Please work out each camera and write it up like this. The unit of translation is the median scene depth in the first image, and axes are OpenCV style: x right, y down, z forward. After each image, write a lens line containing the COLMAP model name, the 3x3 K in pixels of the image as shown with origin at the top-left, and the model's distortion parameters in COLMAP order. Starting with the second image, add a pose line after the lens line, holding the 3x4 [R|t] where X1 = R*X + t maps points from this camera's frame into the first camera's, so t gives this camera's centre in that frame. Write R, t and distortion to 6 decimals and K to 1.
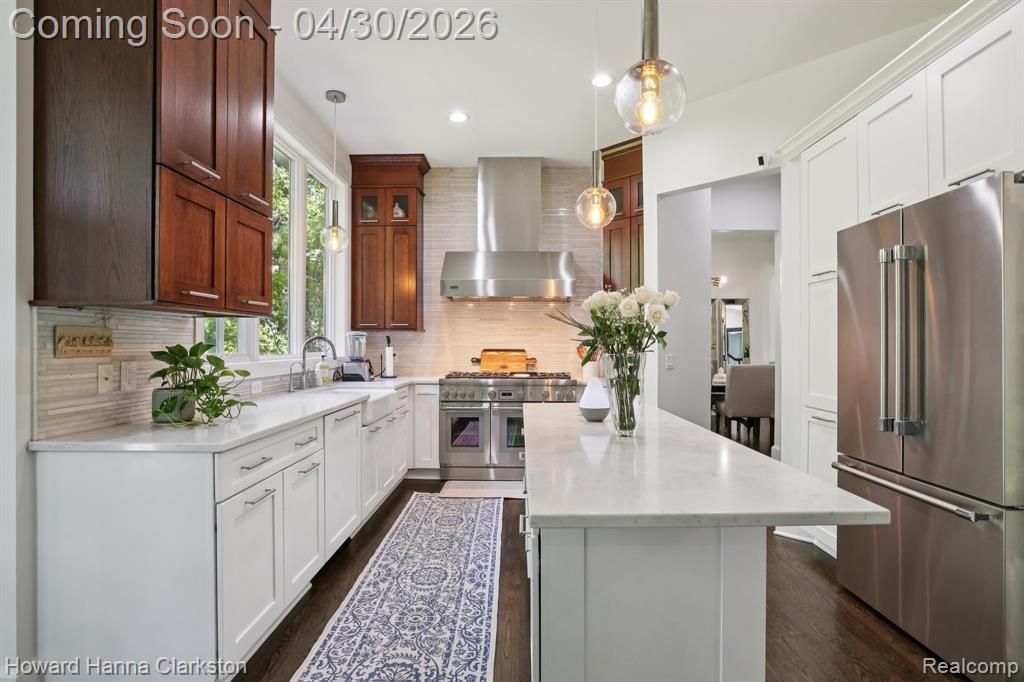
lens RADIAL K [[515.2, 0, 512.0], [0, 515.2, 341.0], [0, 0, 1]] dist [-0.024992, 0.000226]
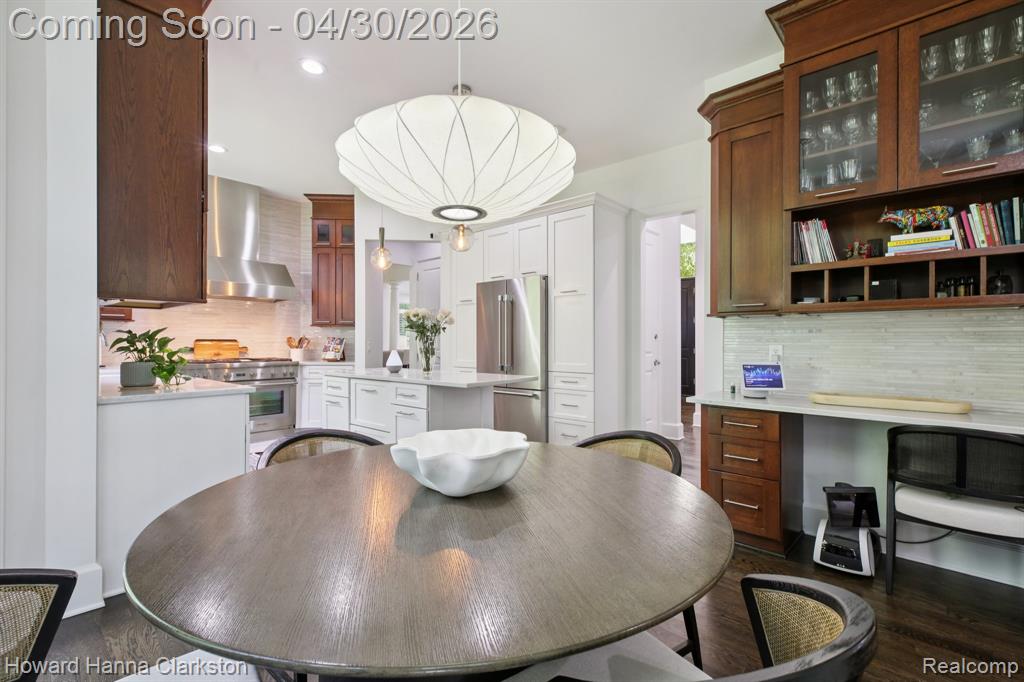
lens RADIAL K [[469.7, 0, 512.0], [0, 469.7, 341.0], [0, 0, 1]] dist [-0.001248, -0.000104]
pose [[0.658805, 0.000268, 0.752314, -0.683758], [-0.005595, 0.999974, 0.004543, 0.019351], [-0.752293, -0.007202, 0.658789, -0.387832]]
